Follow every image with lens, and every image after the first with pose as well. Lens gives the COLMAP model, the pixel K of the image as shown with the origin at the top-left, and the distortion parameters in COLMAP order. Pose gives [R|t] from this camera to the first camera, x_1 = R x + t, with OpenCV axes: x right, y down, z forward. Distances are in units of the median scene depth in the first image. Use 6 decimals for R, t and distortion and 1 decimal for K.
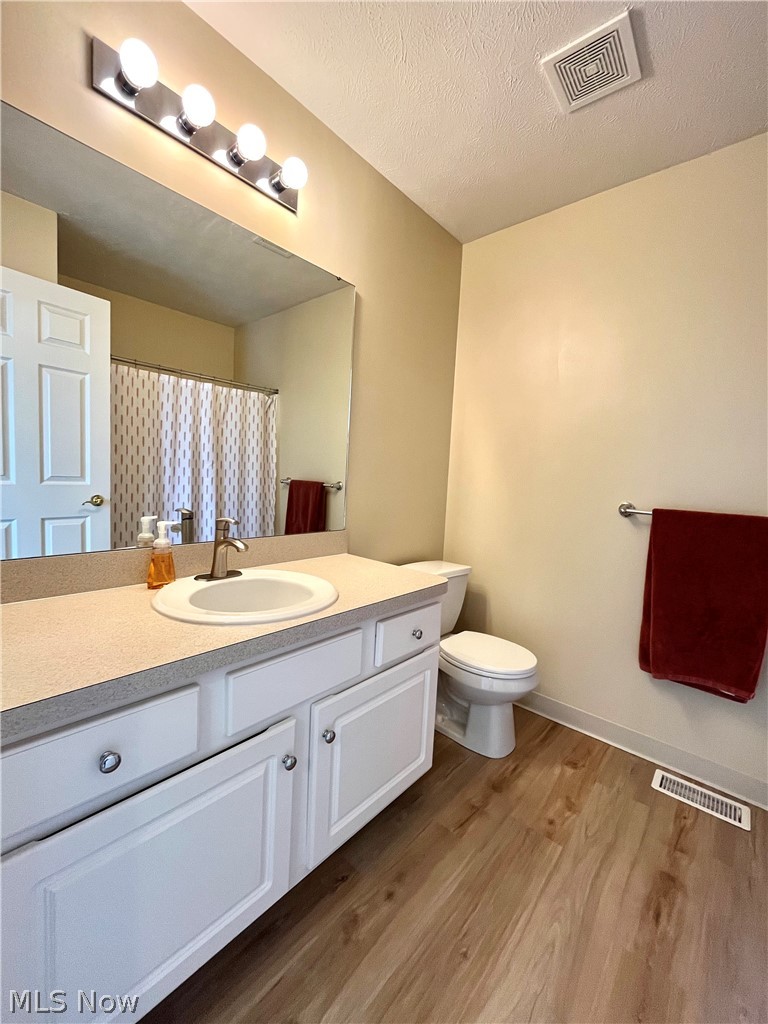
lens RADIAL K [[412.7, 0, 381.7], [0, 412.7, 512.1], [0, 0, 1]] dist [-0.001921, -0.000967]
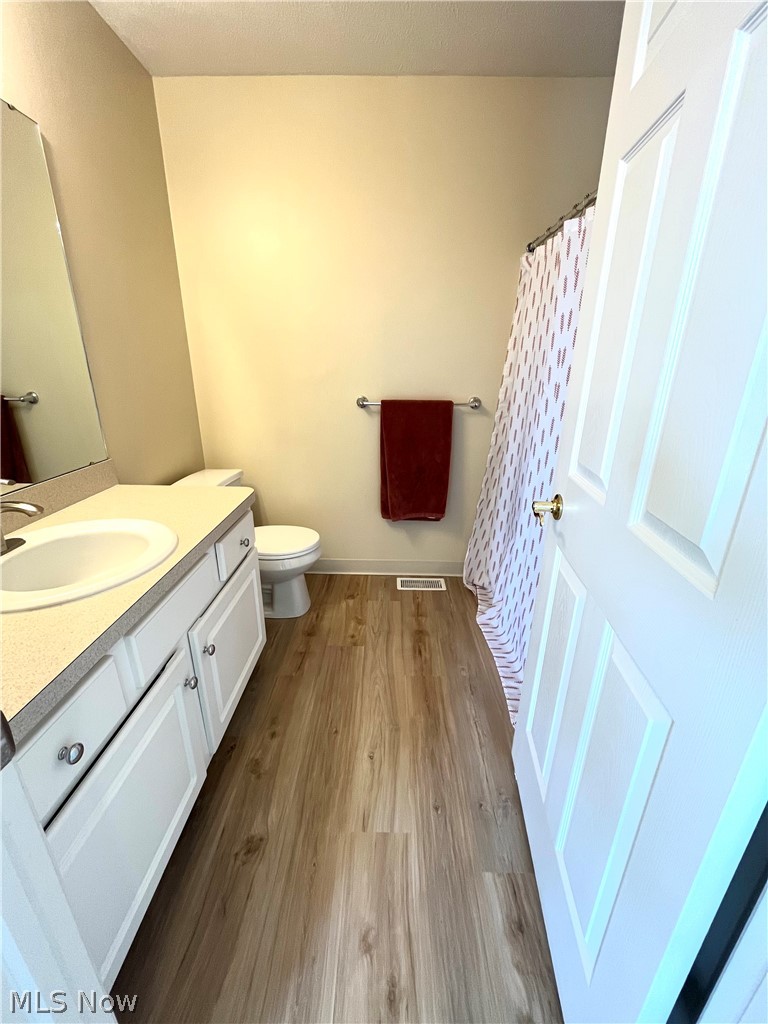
lens RADIAL K [[412.7, 0, 381.3], [0, 412.7, 514.9], [0, 0, 1]] dist [-0.001921, -0.000967]
pose [[0.761099, -0.266399, 0.591404, -0.237251], [0.088607, 0.945921, 0.312061, -0.080274], [-0.642555, -0.185107, 0.743545, -0.048200]]
